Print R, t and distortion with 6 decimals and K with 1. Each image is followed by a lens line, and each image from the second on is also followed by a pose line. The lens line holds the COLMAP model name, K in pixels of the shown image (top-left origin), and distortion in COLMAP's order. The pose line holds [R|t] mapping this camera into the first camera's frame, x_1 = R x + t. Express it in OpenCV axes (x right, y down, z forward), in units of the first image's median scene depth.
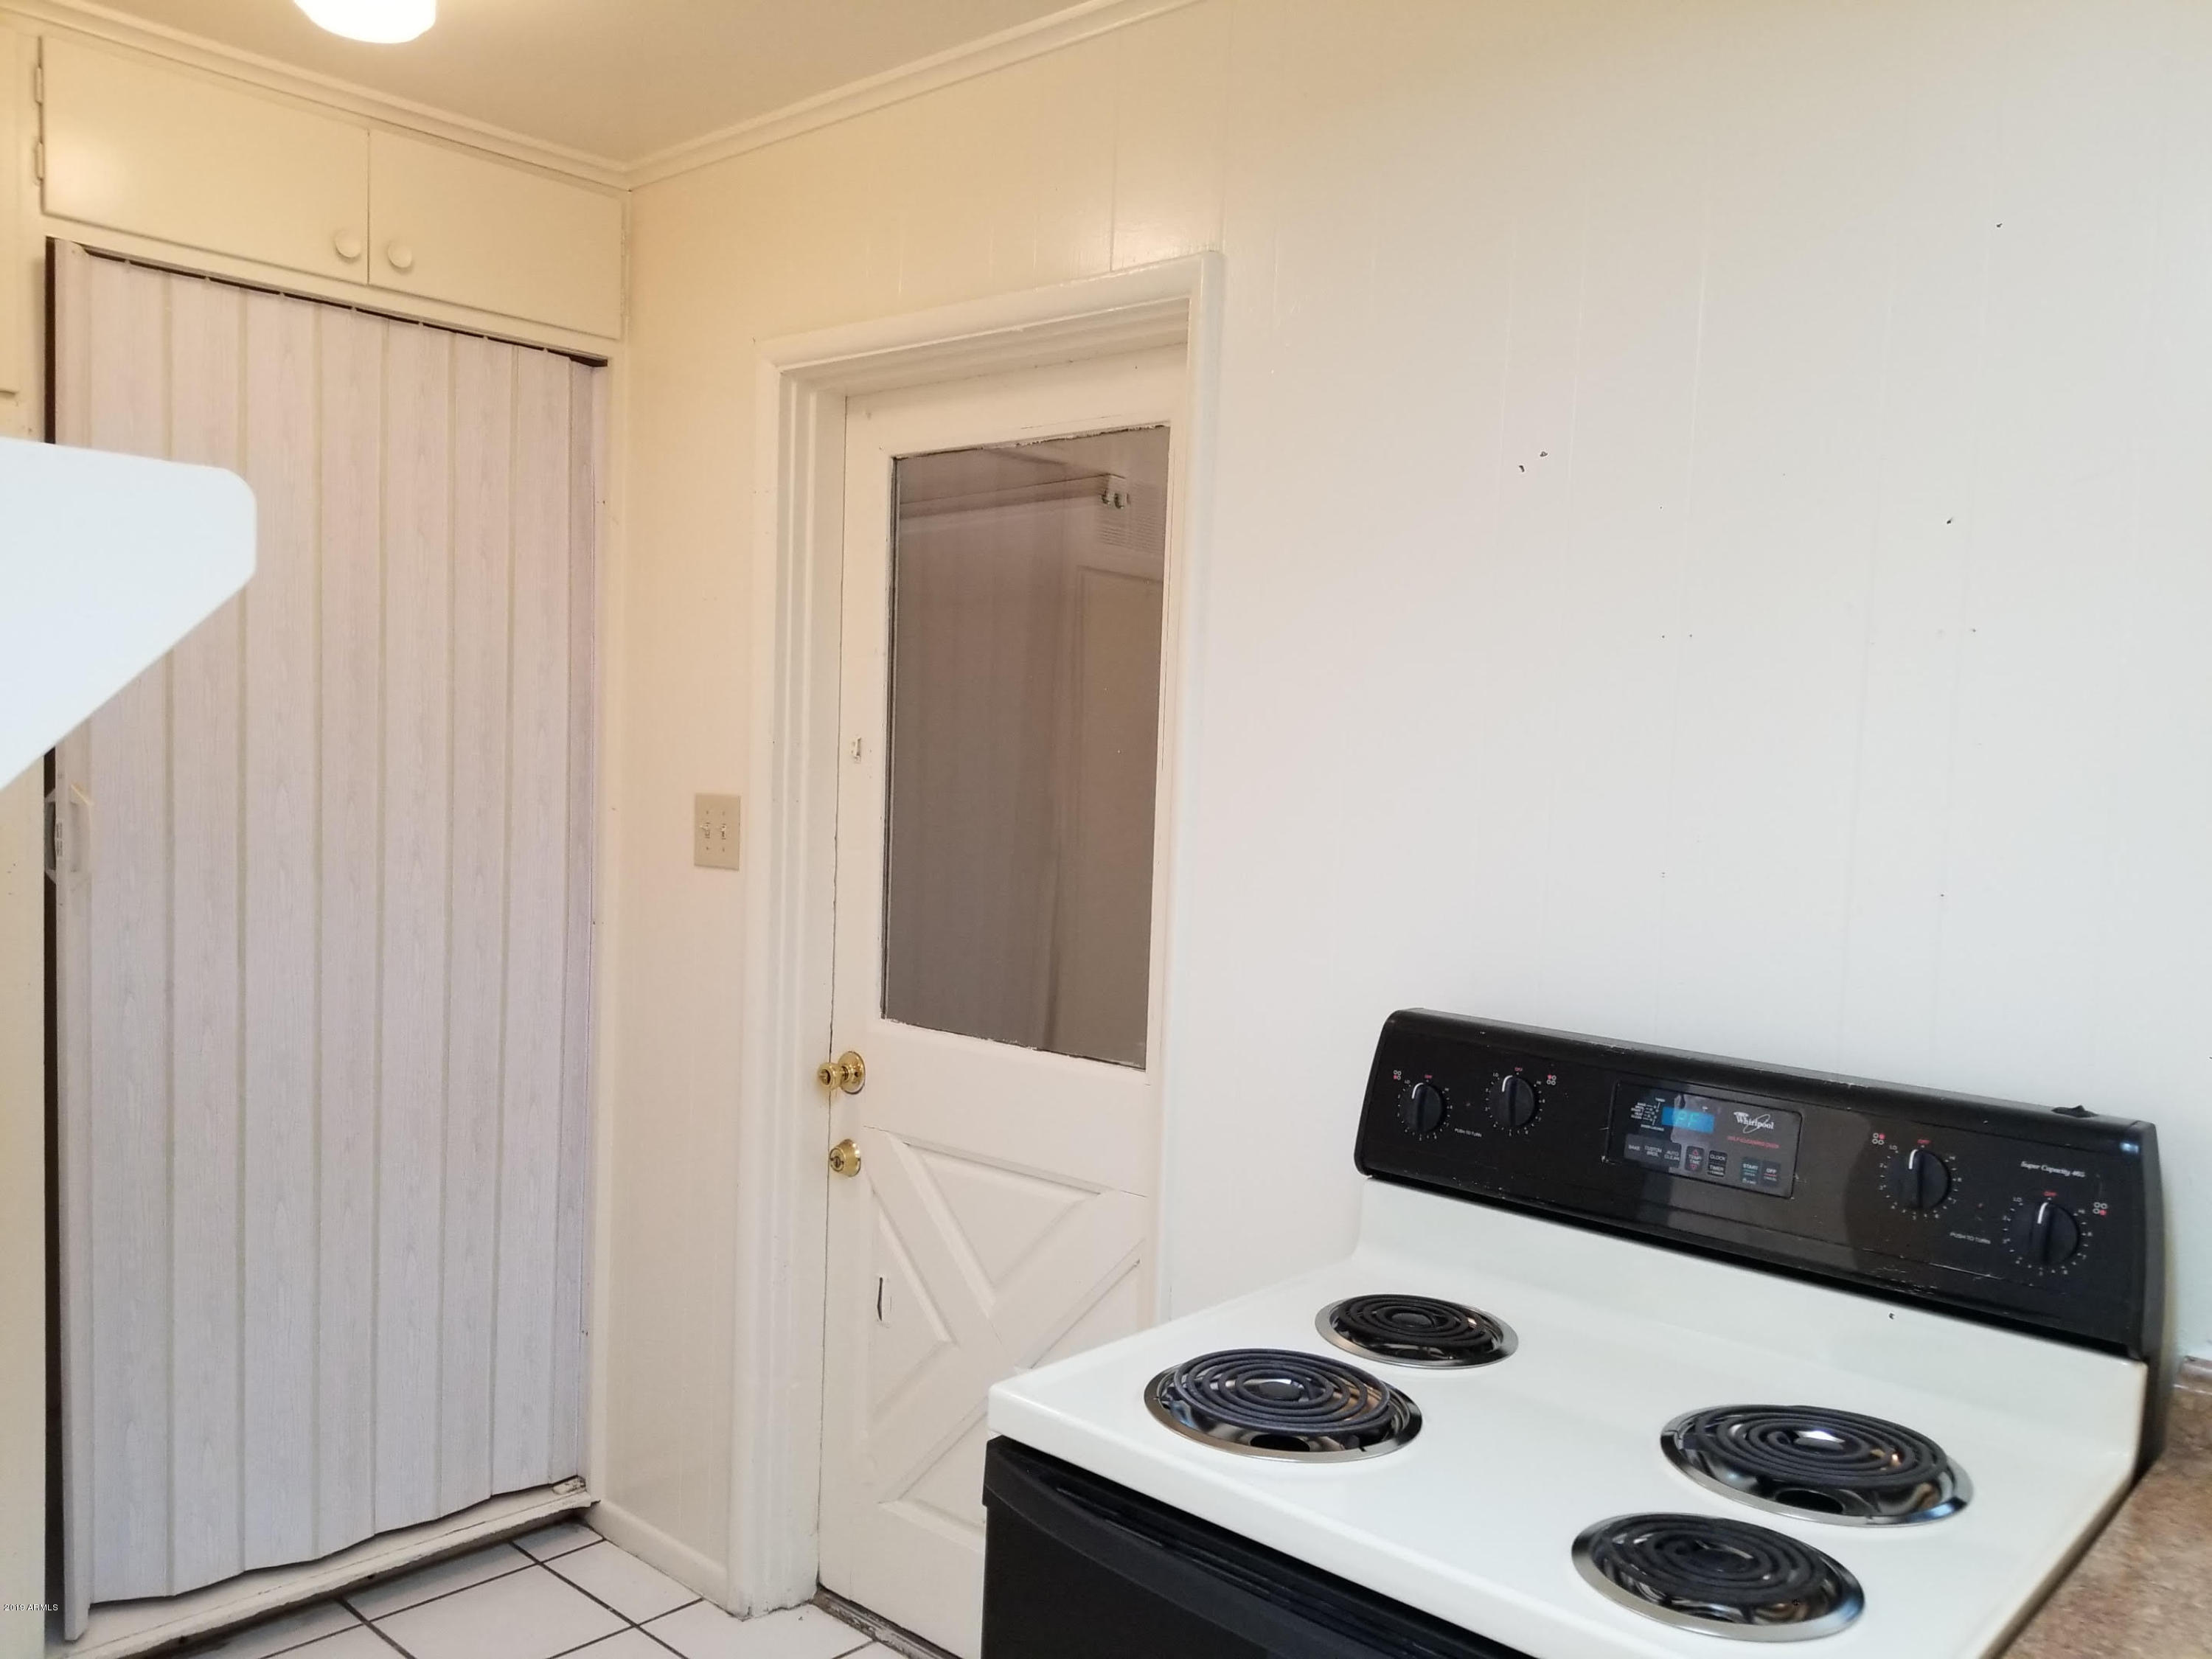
lens RADIAL K [[1722.6, 0, 1091.0], [0, 1722.6, 862.0], [0, 0, 1]] dist [0.063028, -0.107616]
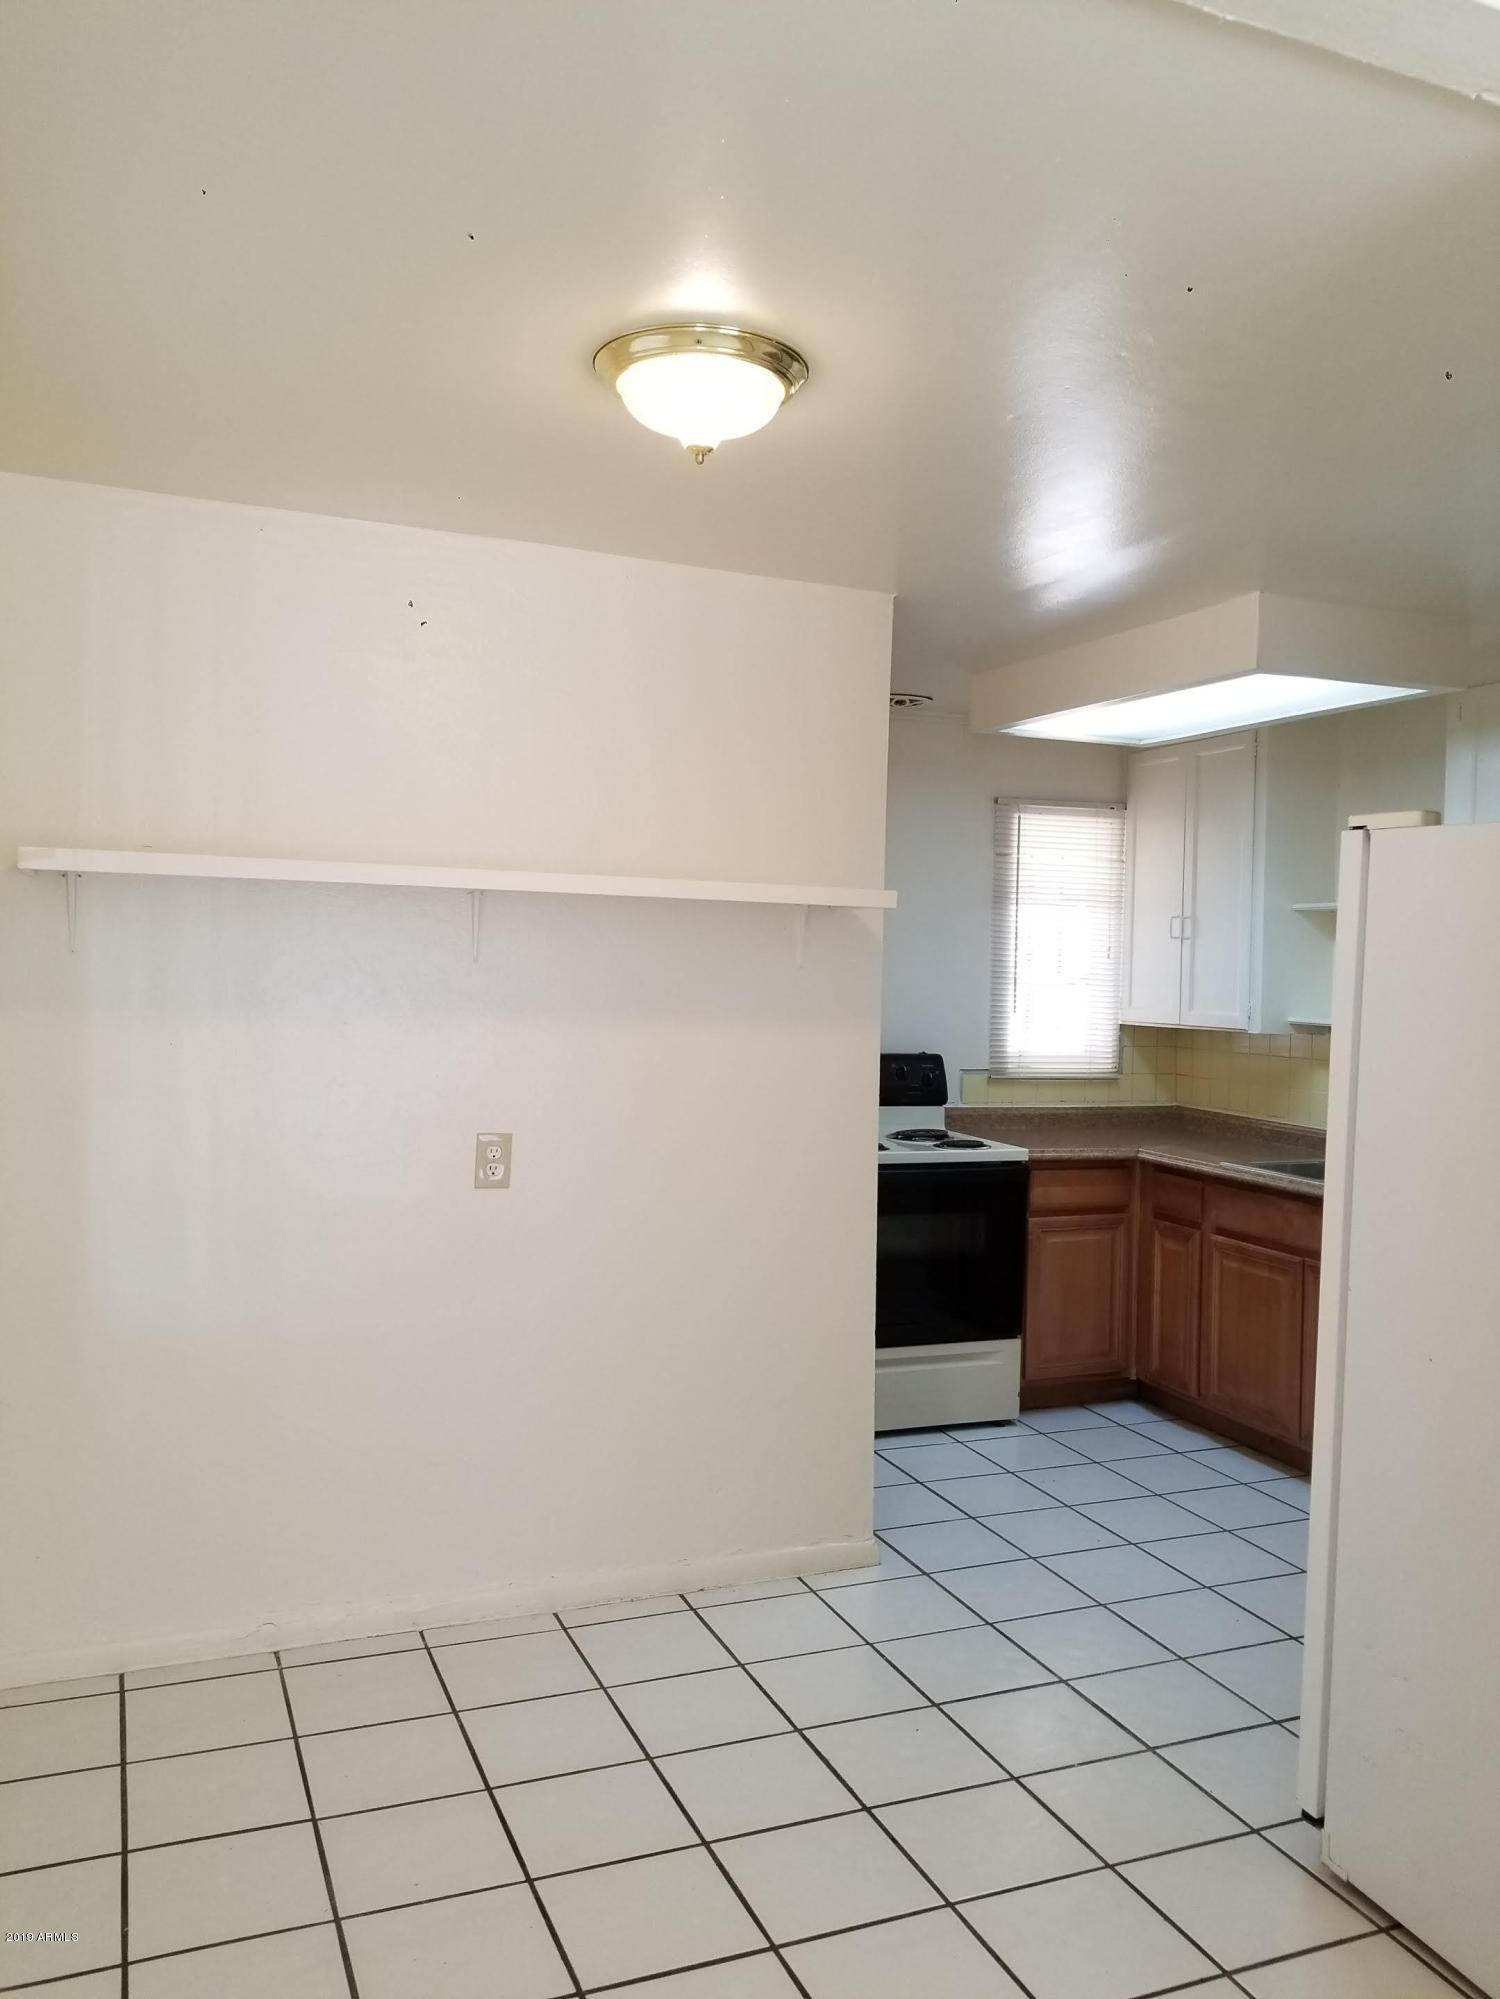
lens RADIAL K [[1556.7, 0, 750.0], [0, 1556.7, 999.5], [0, 0, 1]] dist [0.063028, -0.107616]
pose [[0.427285, -0.051285, 0.902661, -1.646223], [0.050782, 0.998175, 0.032673, -0.072282], [-0.902690, 0.031879, 0.429110, -0.144480]]
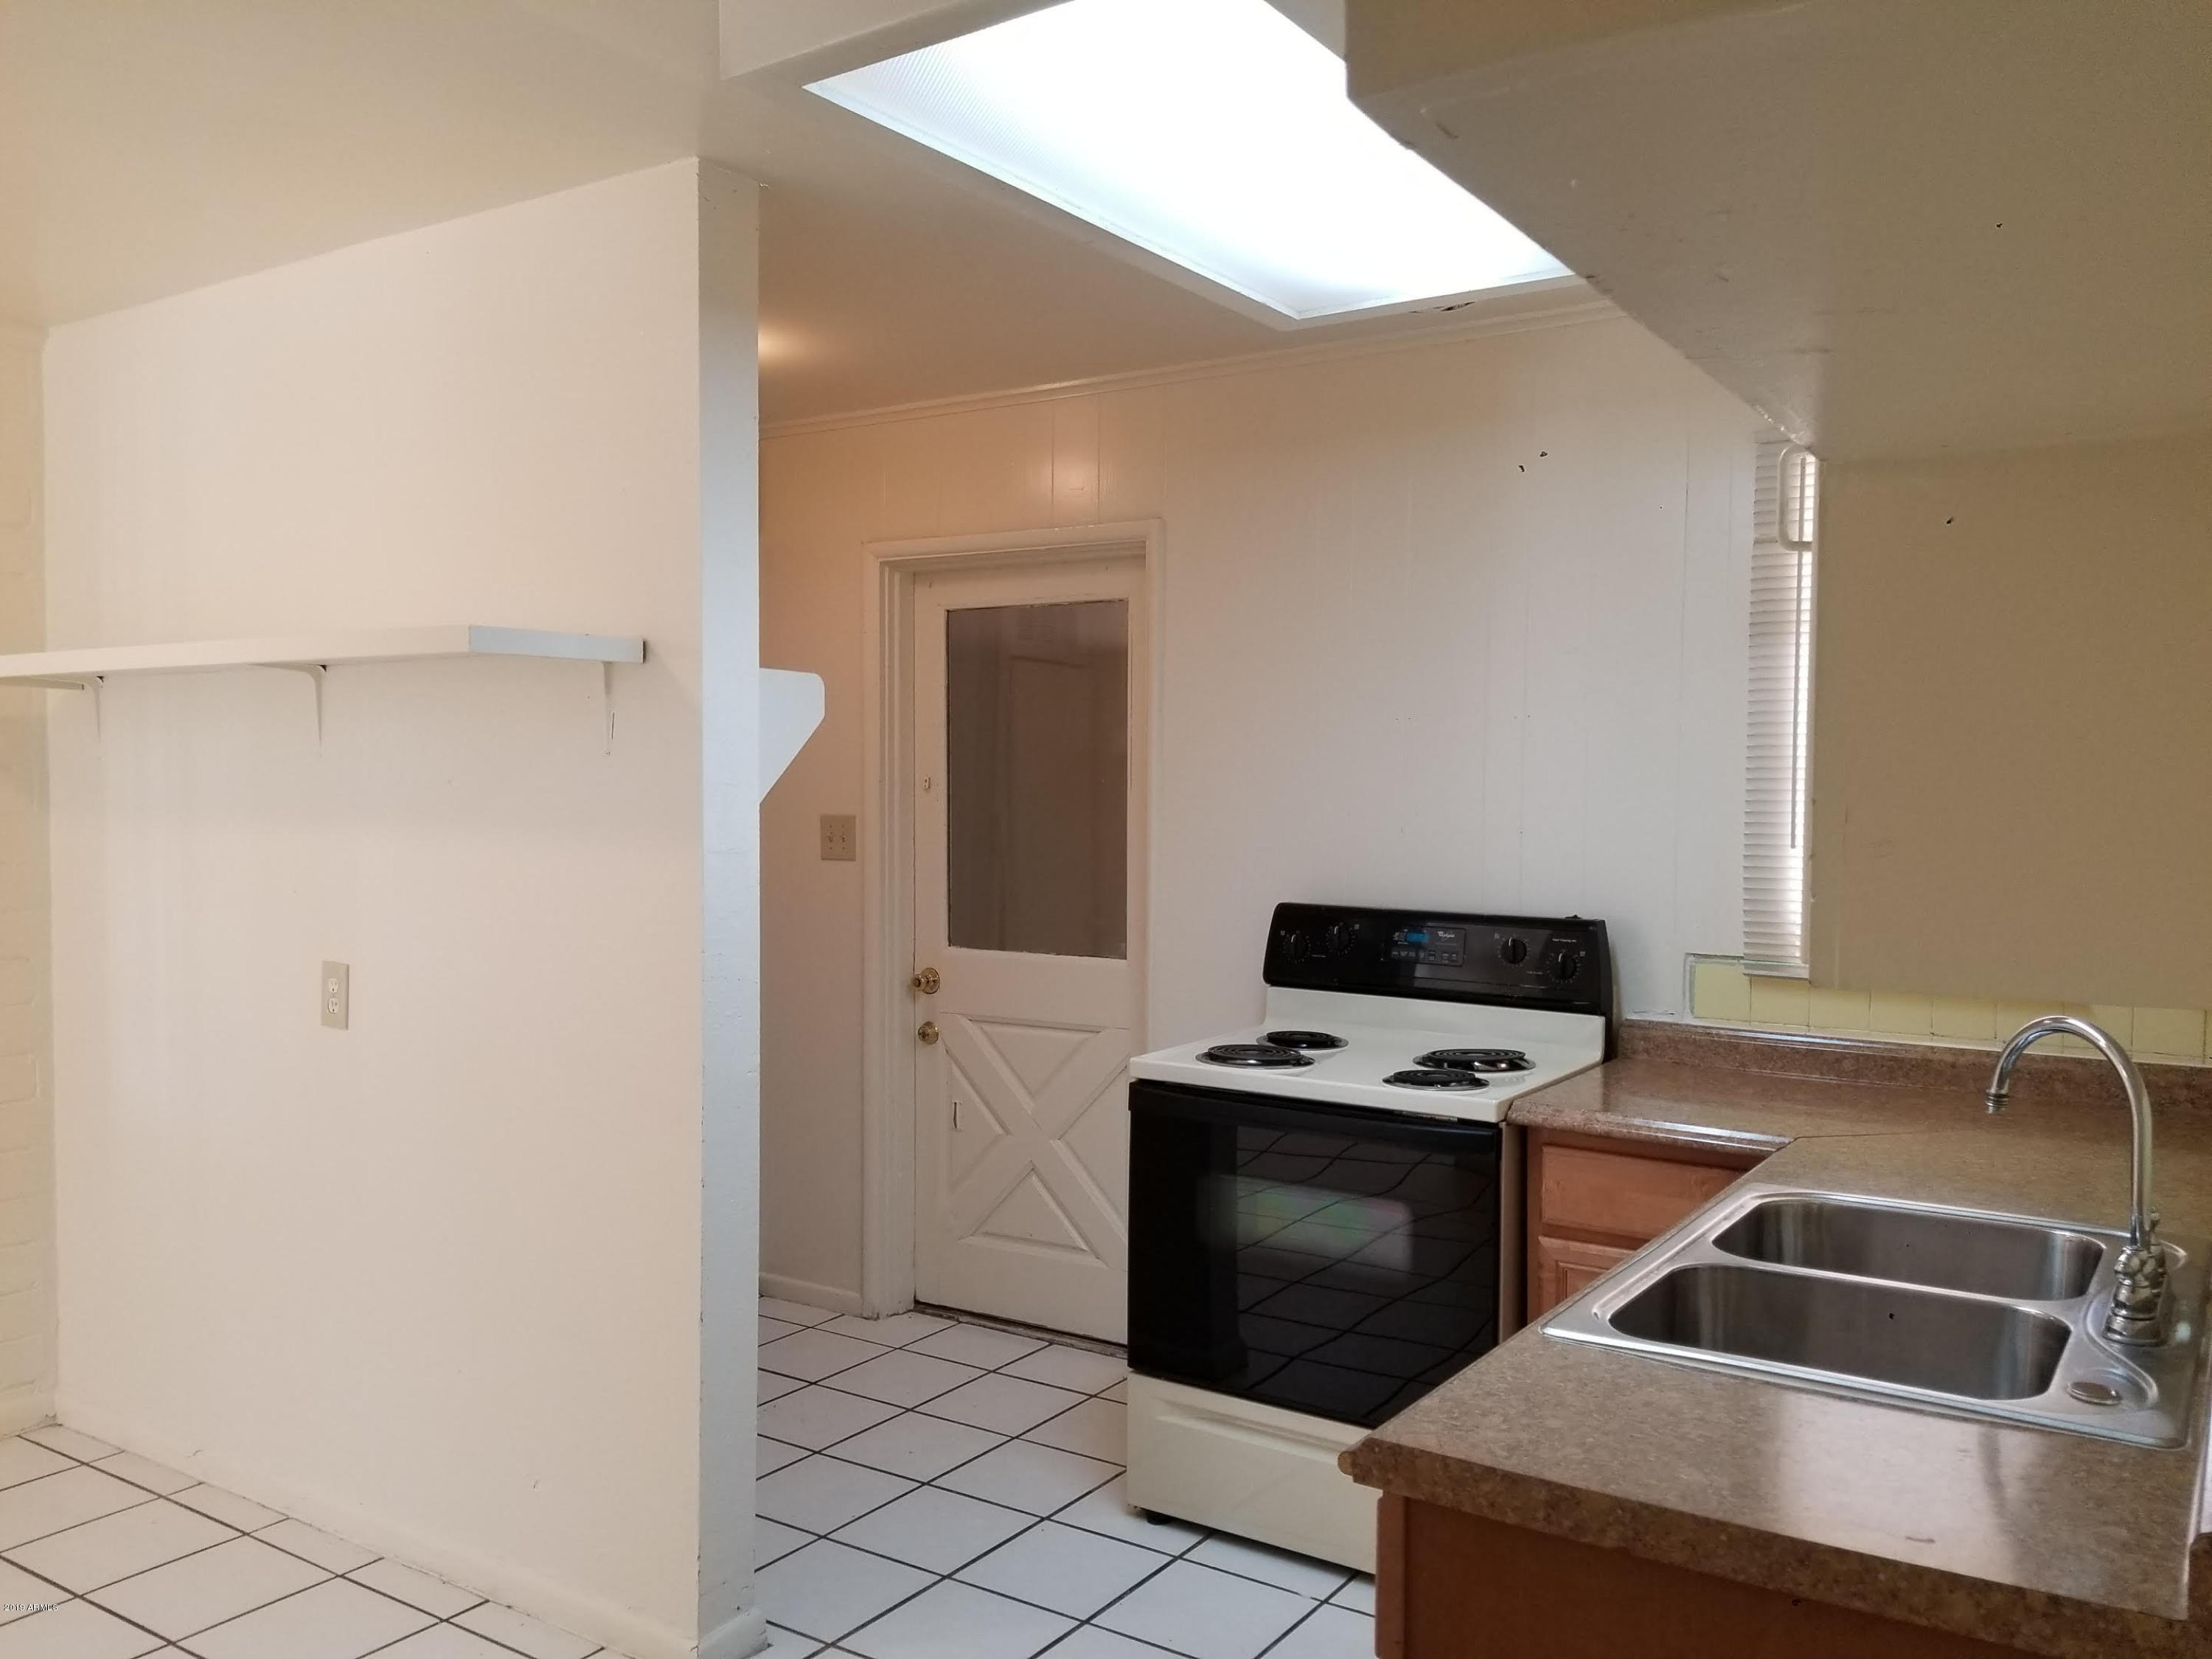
lens RADIAL K [[1722.6, 0, 1091.0], [0, 1722.6, 862.0], [0, 0, 1]] dist [0.063028, -0.107616]
pose [[0.987553, -0.039798, 0.152166, -0.239592], [0.042201, 0.999030, -0.012599, 0.037175], [-0.151517, 0.018864, 0.988275, -0.669173]]
